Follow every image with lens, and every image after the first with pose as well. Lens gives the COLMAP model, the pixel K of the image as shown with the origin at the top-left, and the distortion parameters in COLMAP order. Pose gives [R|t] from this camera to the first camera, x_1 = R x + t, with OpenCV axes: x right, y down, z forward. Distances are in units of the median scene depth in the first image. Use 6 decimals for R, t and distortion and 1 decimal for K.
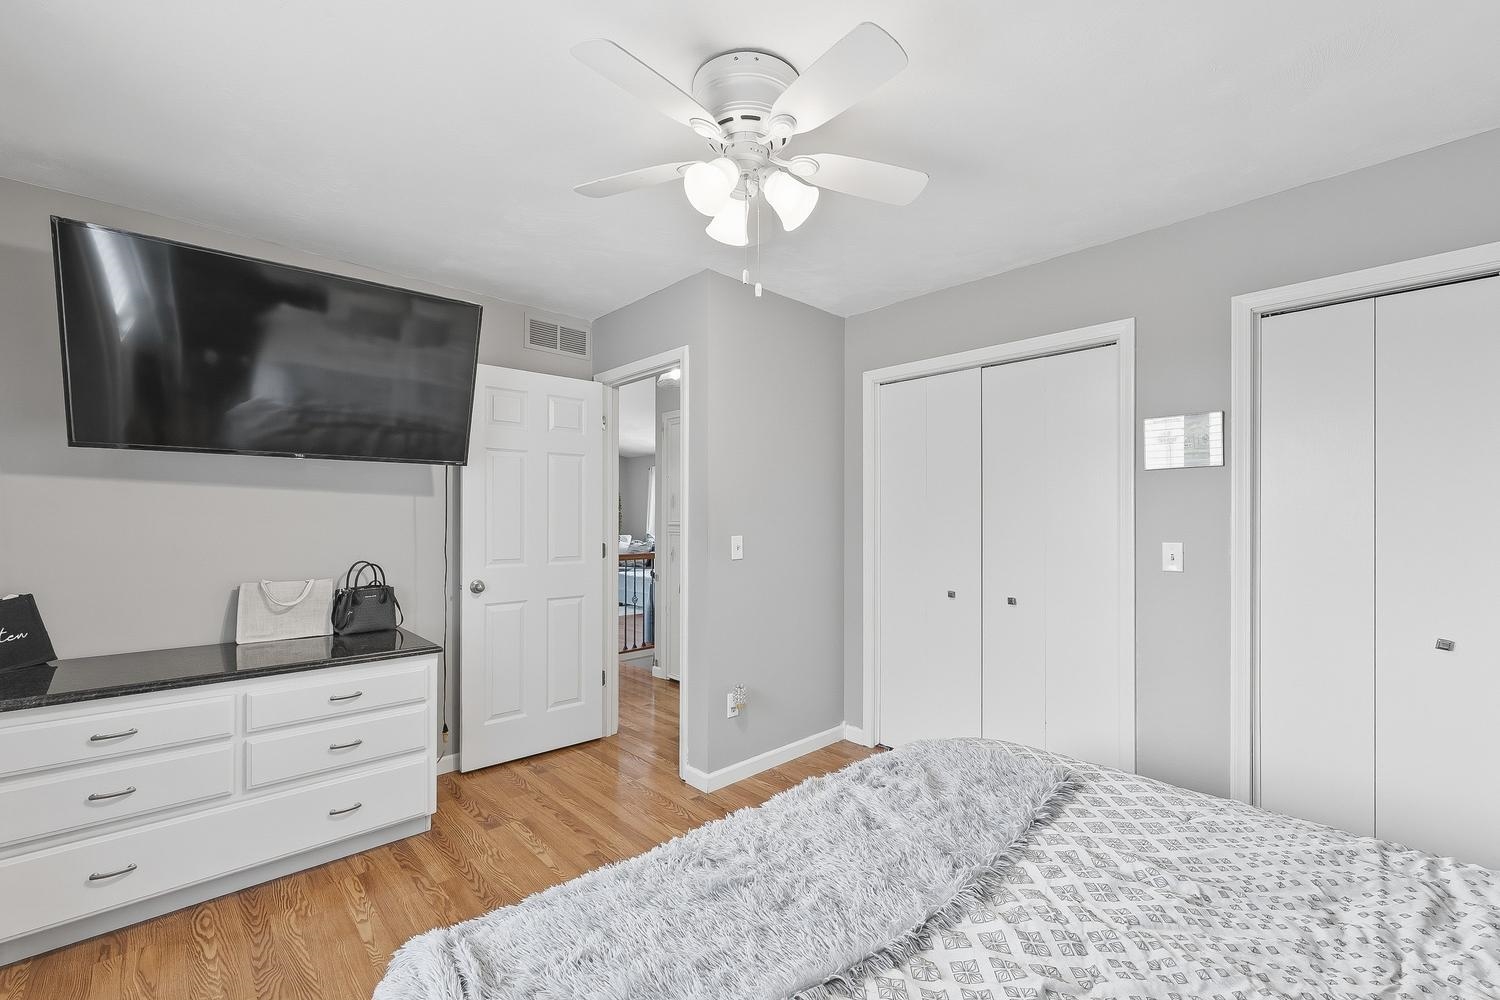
lens RADIAL K [[619.0, 0, 752.0], [0, 619.0, 511.6], [0, 0, 1]] dist [-0.001056, -0.000203]
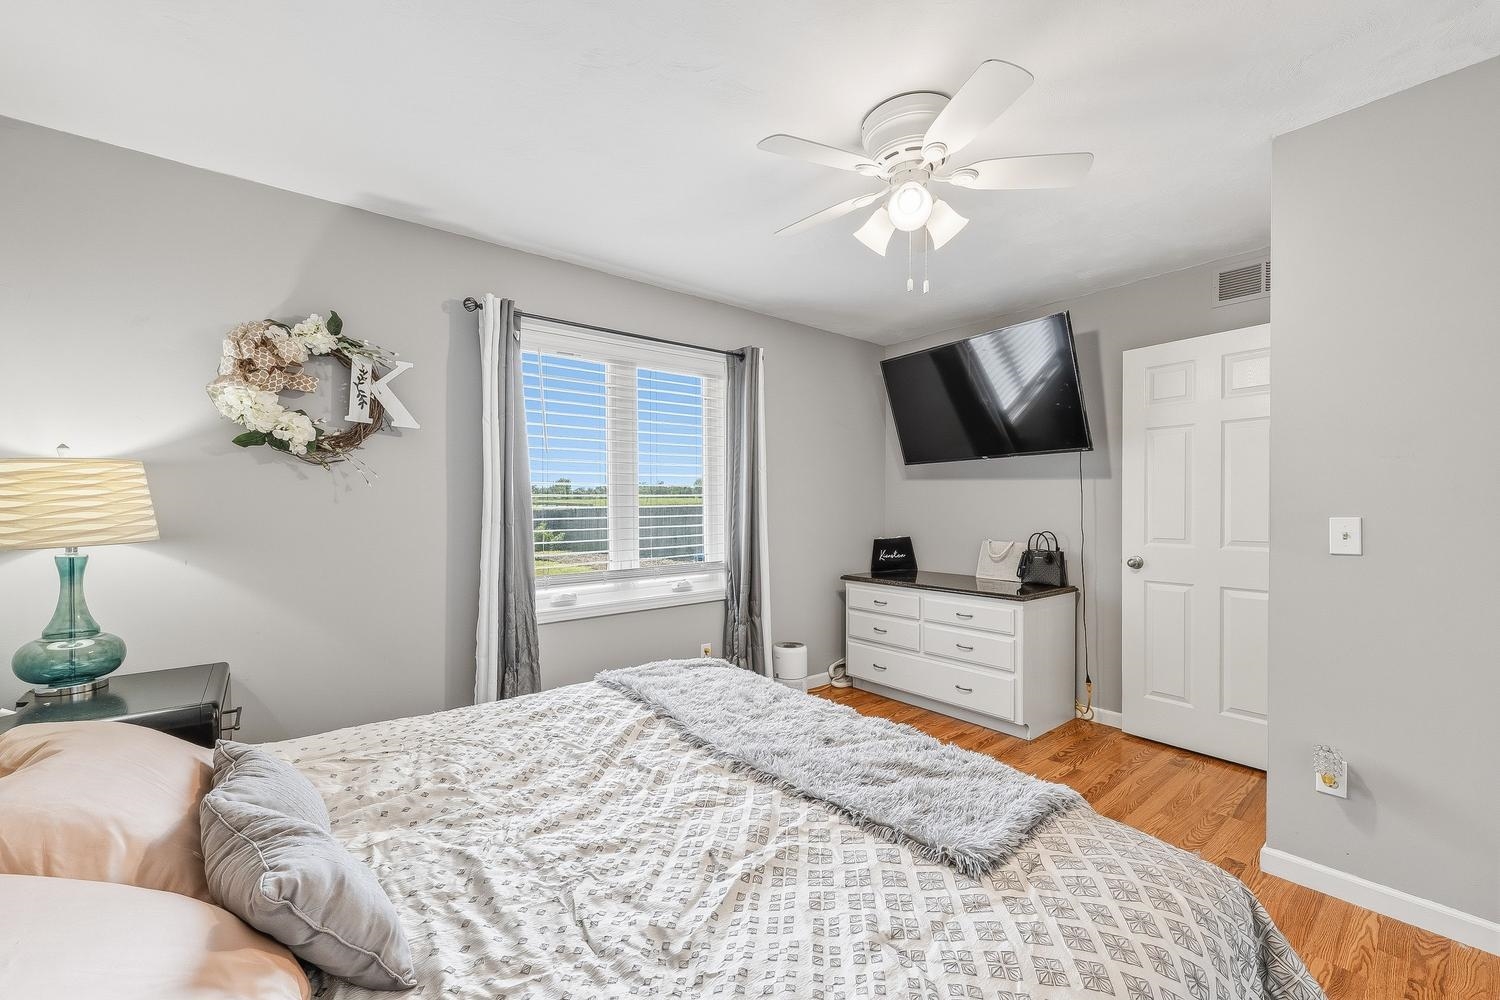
lens RADIAL K [[604.8, 0, 746.2], [0, 604.8, 504.8], [0, 0, 1]] dist [0.000236, -0.000005]
pose [[-0.085735, -0.005787, -0.996301, 0.830729], [0.013945, 0.999878, -0.007008, 0.028343], [0.996220, -0.014495, -0.085644, 0.562268]]
